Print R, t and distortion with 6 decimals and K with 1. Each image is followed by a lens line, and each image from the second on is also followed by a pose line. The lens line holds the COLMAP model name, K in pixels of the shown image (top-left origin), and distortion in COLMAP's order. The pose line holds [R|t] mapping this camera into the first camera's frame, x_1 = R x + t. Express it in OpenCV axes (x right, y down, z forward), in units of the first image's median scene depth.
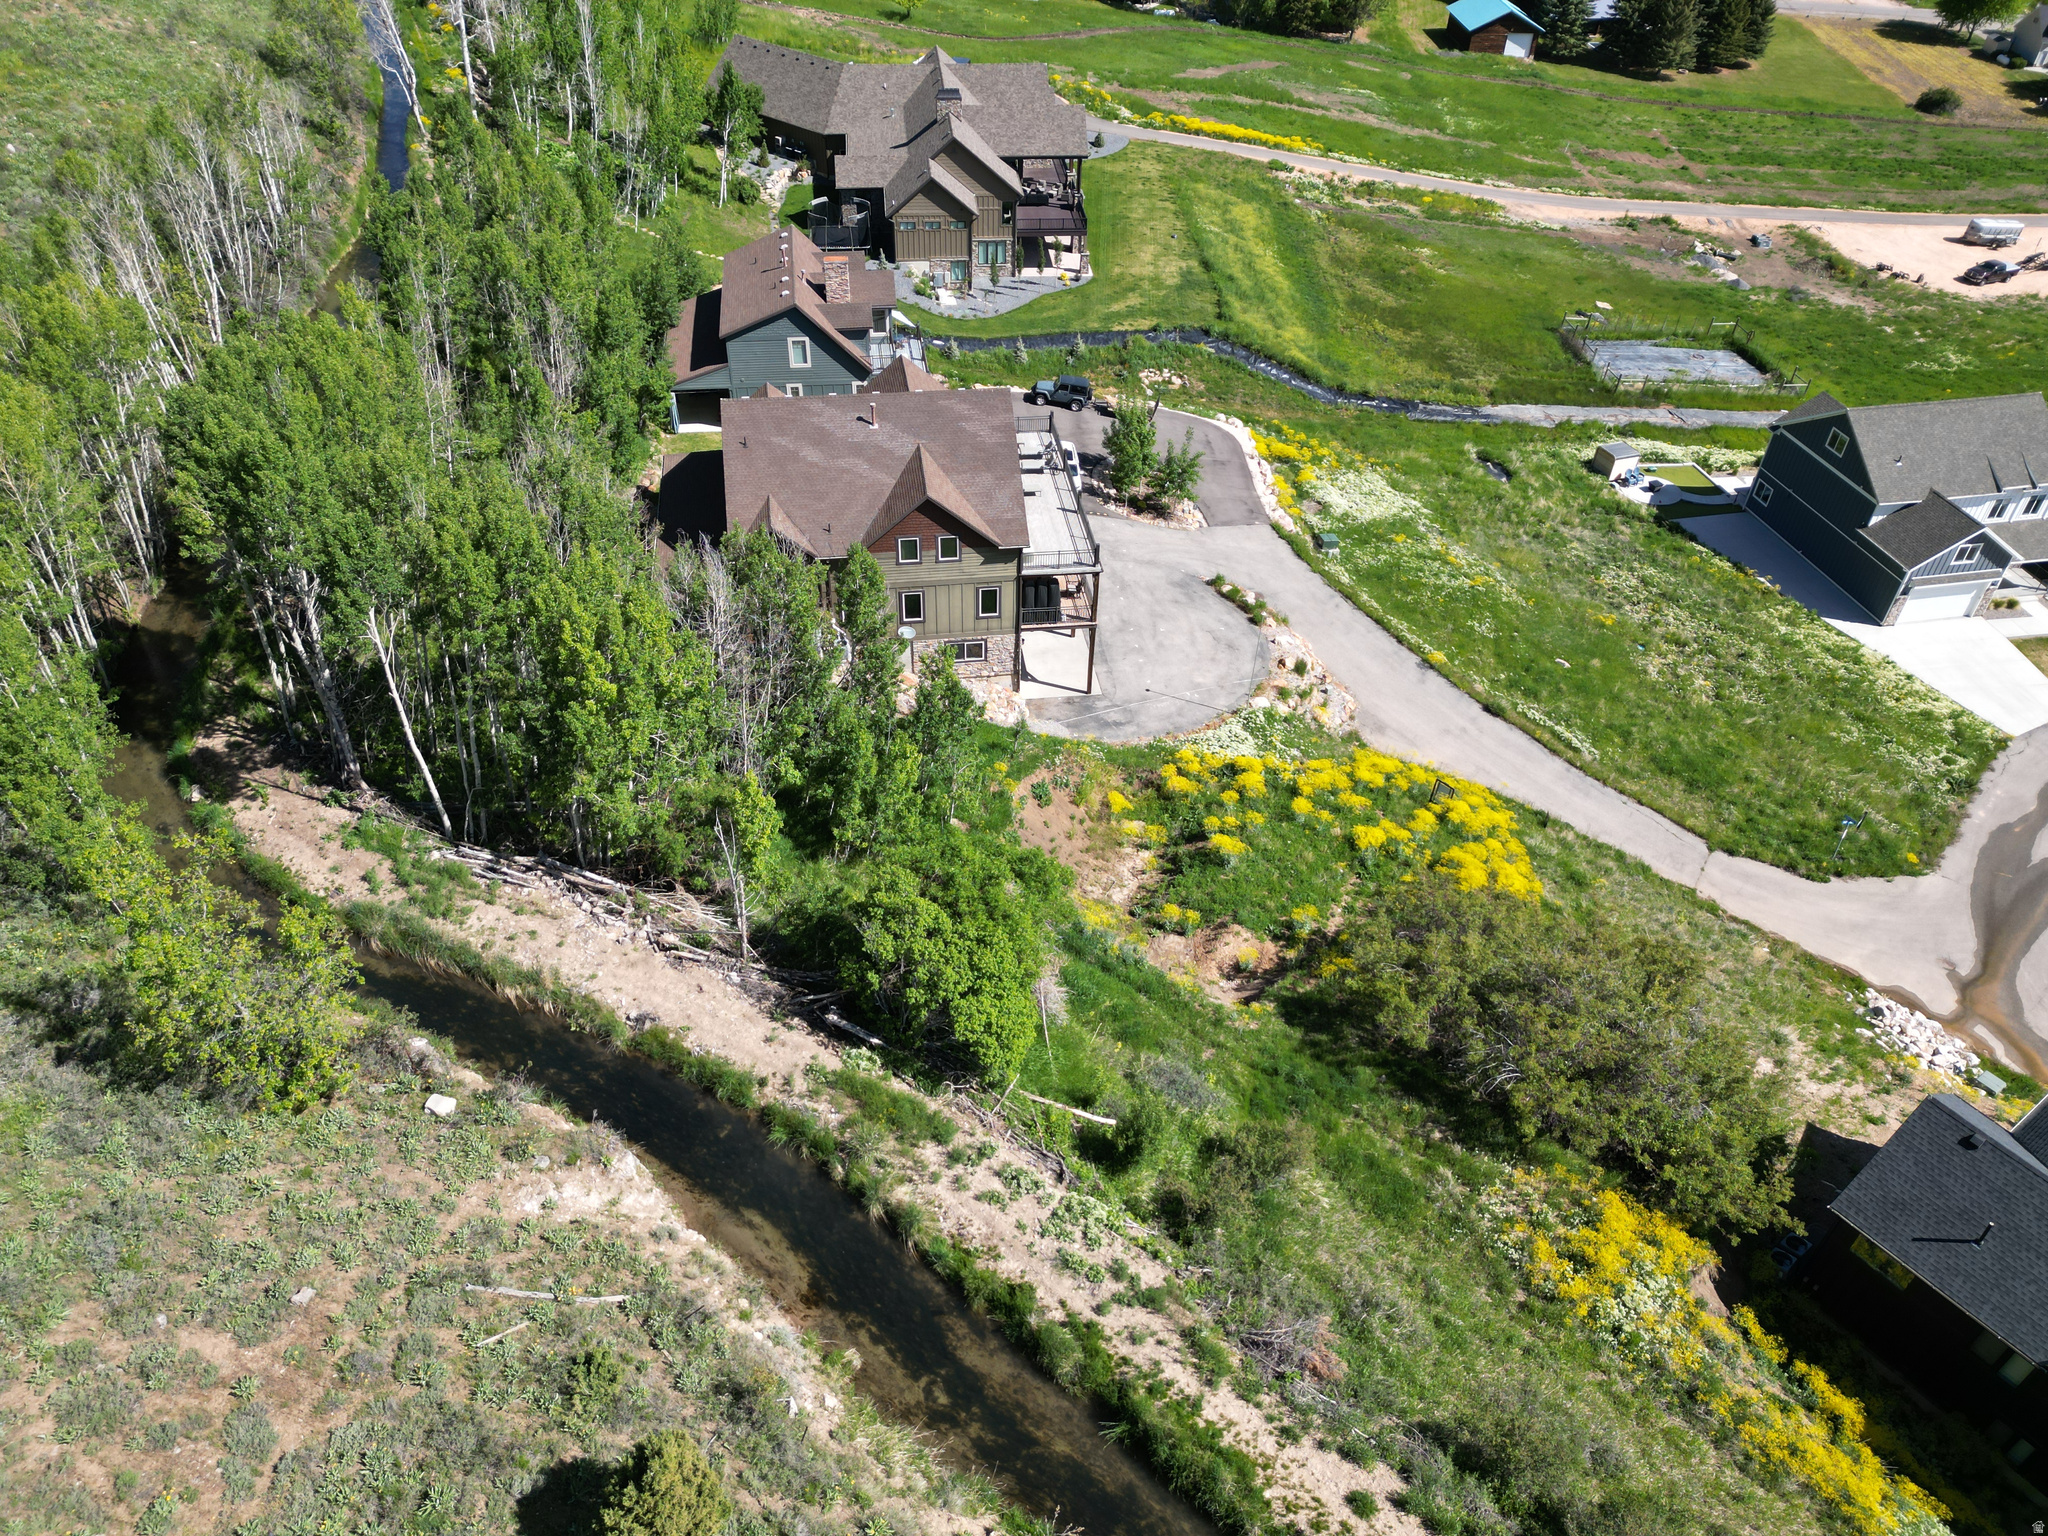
lens RADIAL K [[1436.0, 0, 1024.0], [0, 1436.0, 768.0], [0, 0, 1]] dist [0.077711, -0.068108]
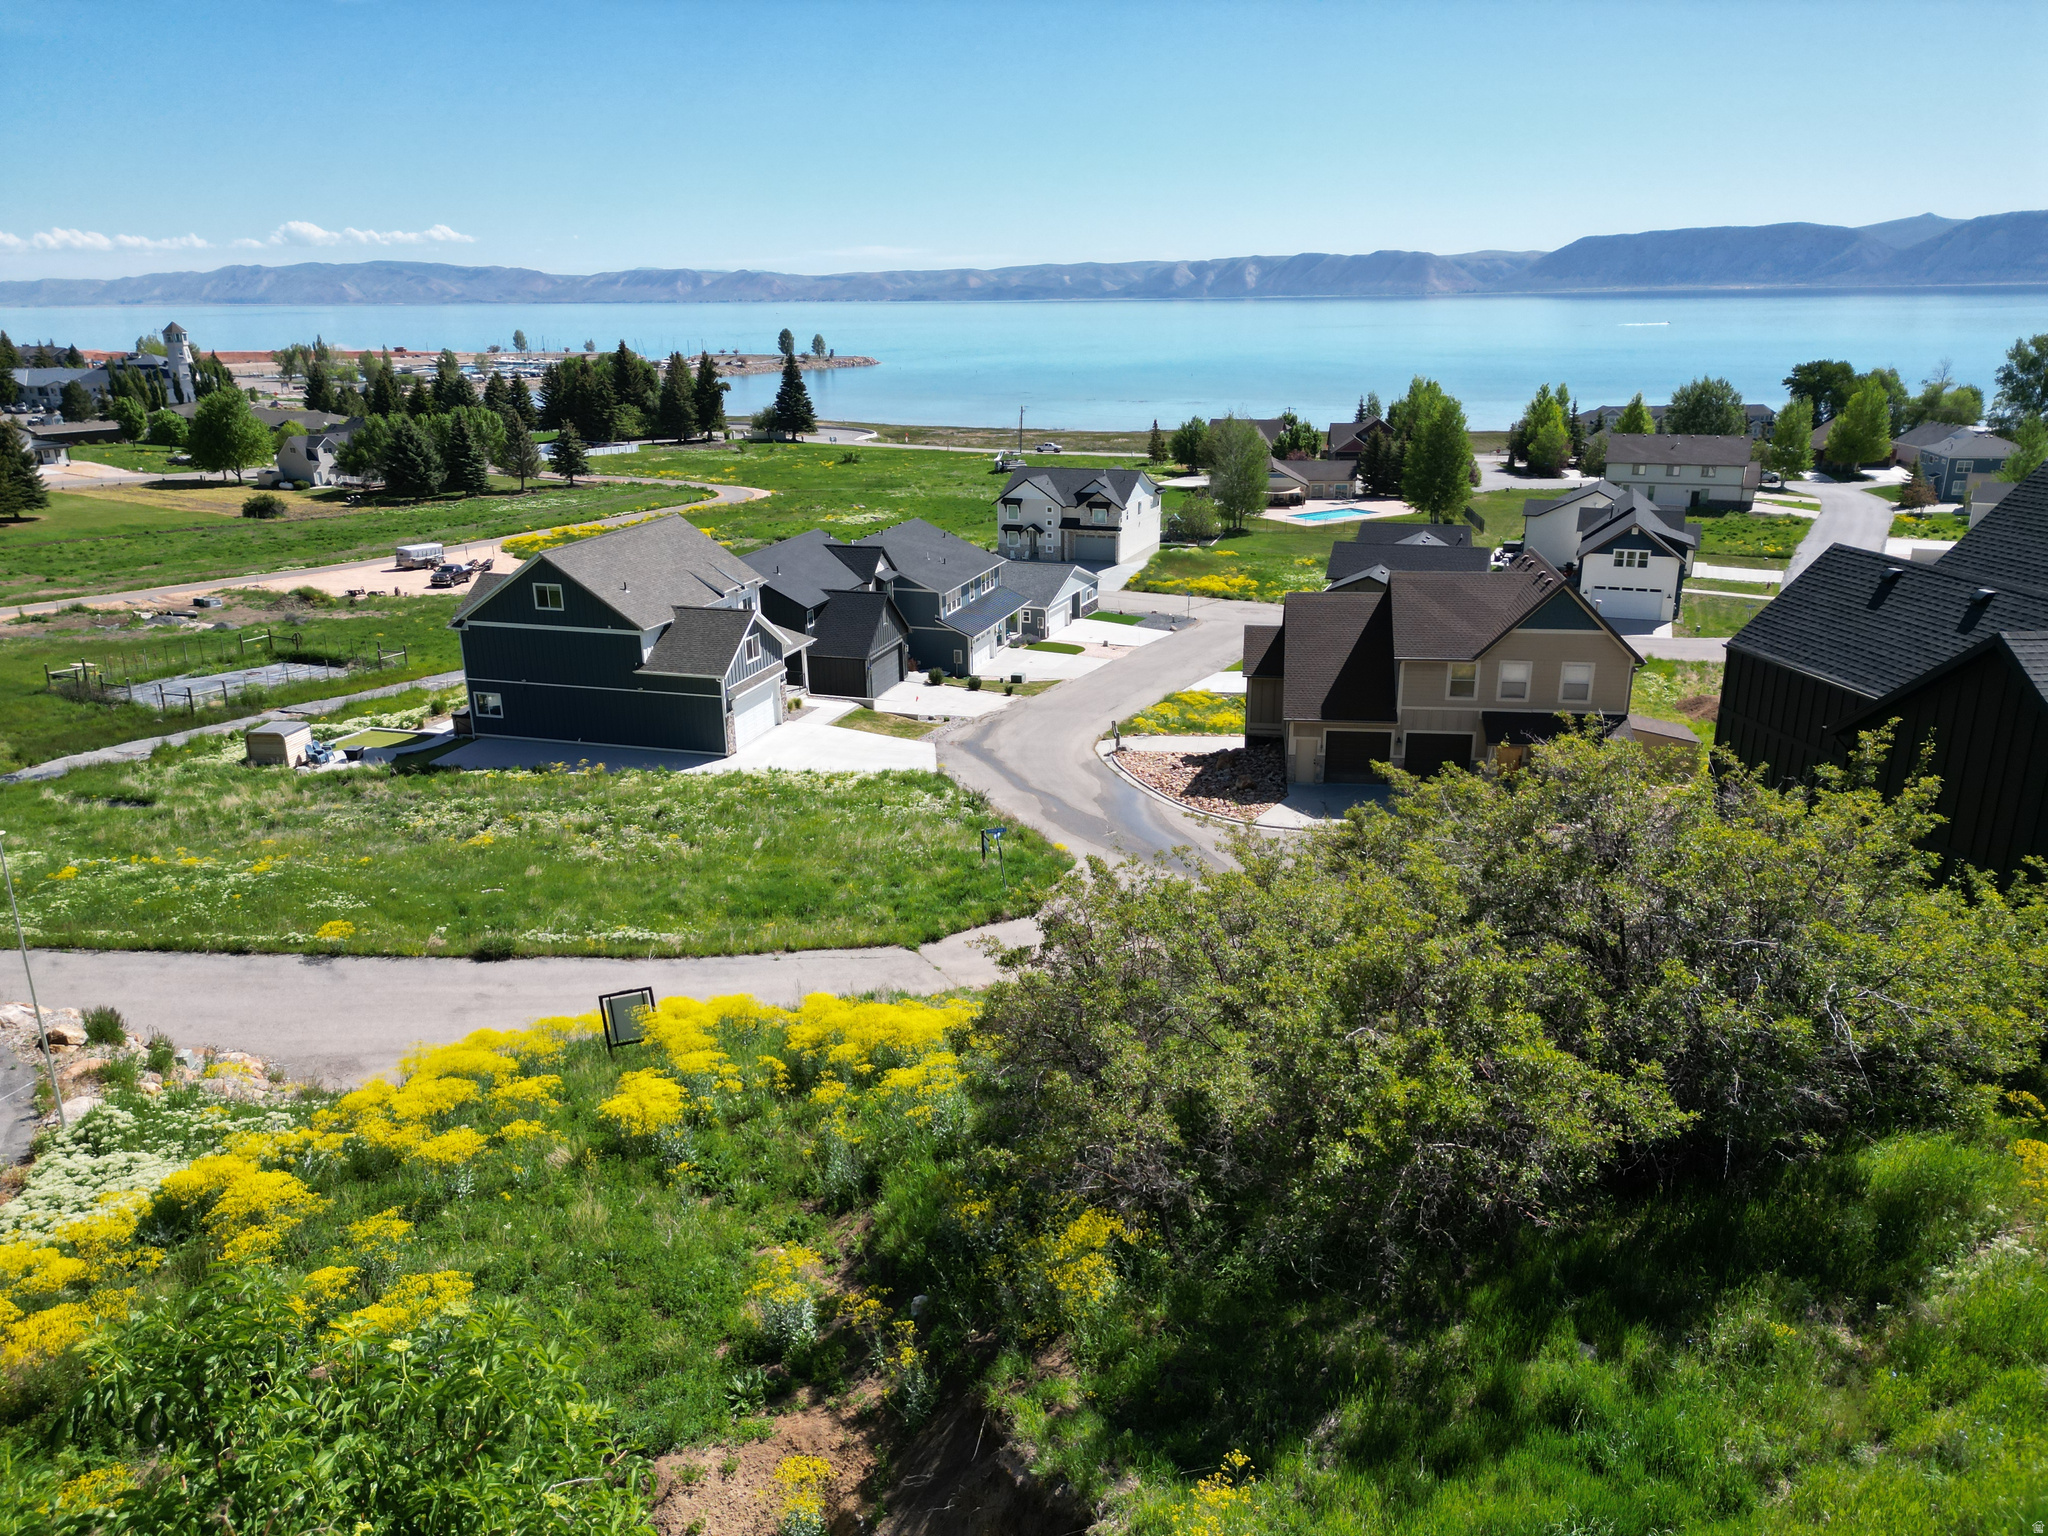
lens RADIAL K [[1423.8, 0, 1023.6], [0, 1423.8, 782.3], [0, 0, 1]] dist [0.076888, -0.080279]
pose [[0.460043, -0.309751, 0.832114, -0.010897], [0.586842, 0.809371, -0.023157, 0.036782], [-0.666316, 0.498972, 0.554120, 0.540986]]
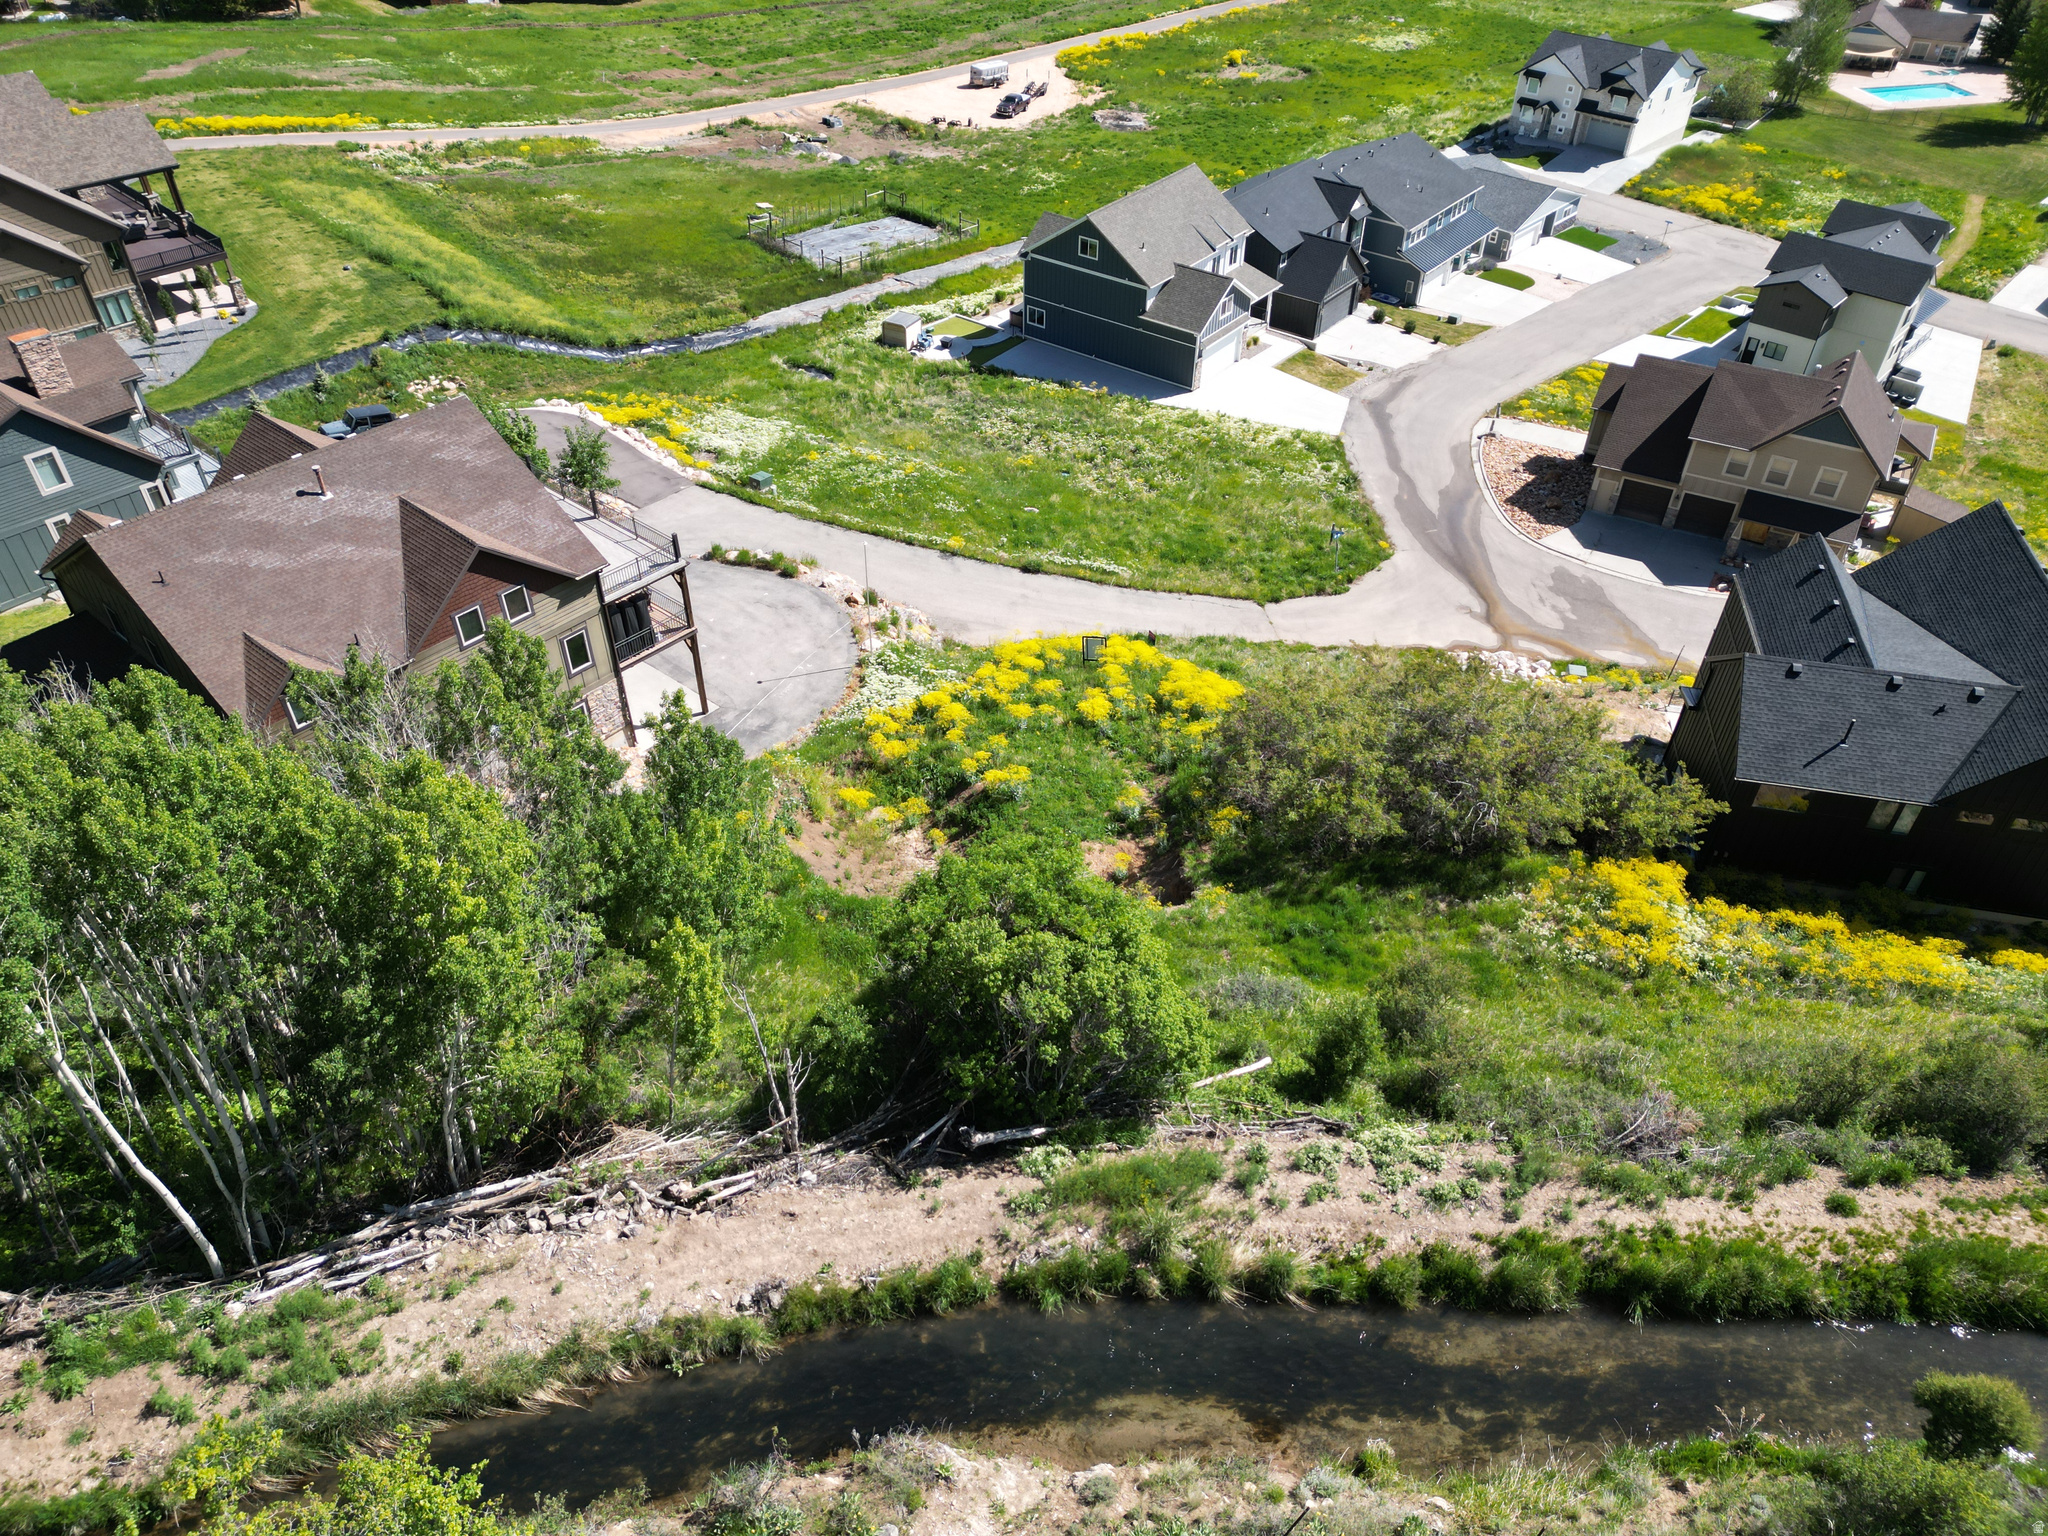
lens RADIAL K [[1437.1, 0, 1024.0], [0, 1437.1, 768.0], [0, 0, 1]] dist [0.065167, -0.048553]
pose [[0.747543, -0.436953, 0.500251, -0.231852], [0.431212, 0.892115, 0.134857, -0.052714], [-0.505208, 0.114903, 0.855314, 0.176945]]
